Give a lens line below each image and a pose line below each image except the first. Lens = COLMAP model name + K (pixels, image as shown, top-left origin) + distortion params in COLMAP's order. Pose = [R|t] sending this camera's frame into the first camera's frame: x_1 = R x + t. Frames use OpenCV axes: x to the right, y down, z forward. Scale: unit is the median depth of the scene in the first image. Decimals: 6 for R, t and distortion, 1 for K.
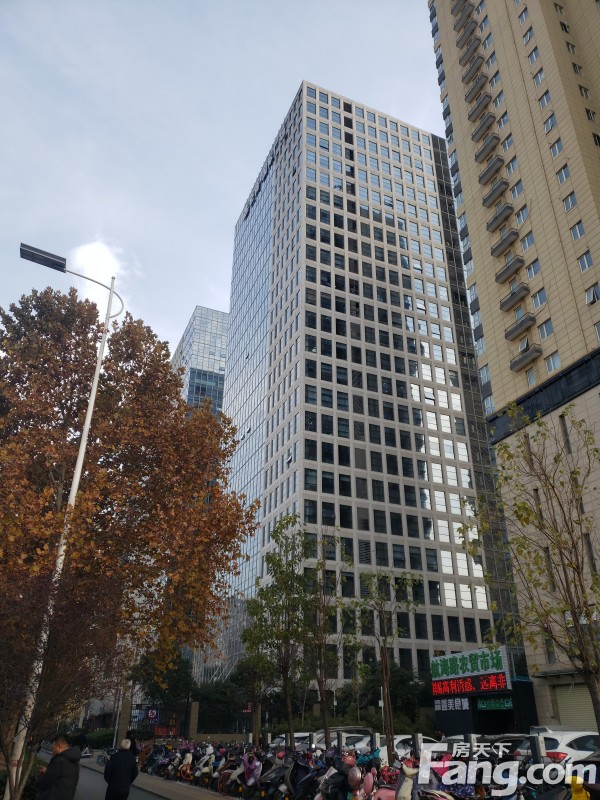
lens RADIAL K [[643.8, 0, 300.0], [0, 643.8, 400.0], [0, 0, 1]] dist [0.050570, -0.083544]
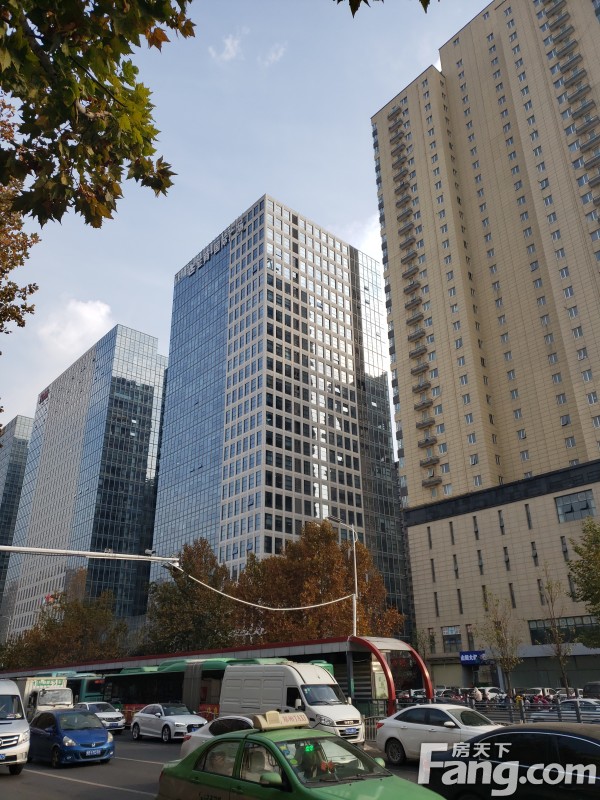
lens RADIAL K [[643.8, 0, 300.0], [0, 643.8, 400.0], [0, 0, 1]] dist [0.050570, -0.083544]
pose [[0.959245, 0.101003, 0.263907, -0.303457], [-0.113967, 0.992894, 0.034241, -0.190815], [-0.258573, -0.062922, 0.963940, -0.372587]]
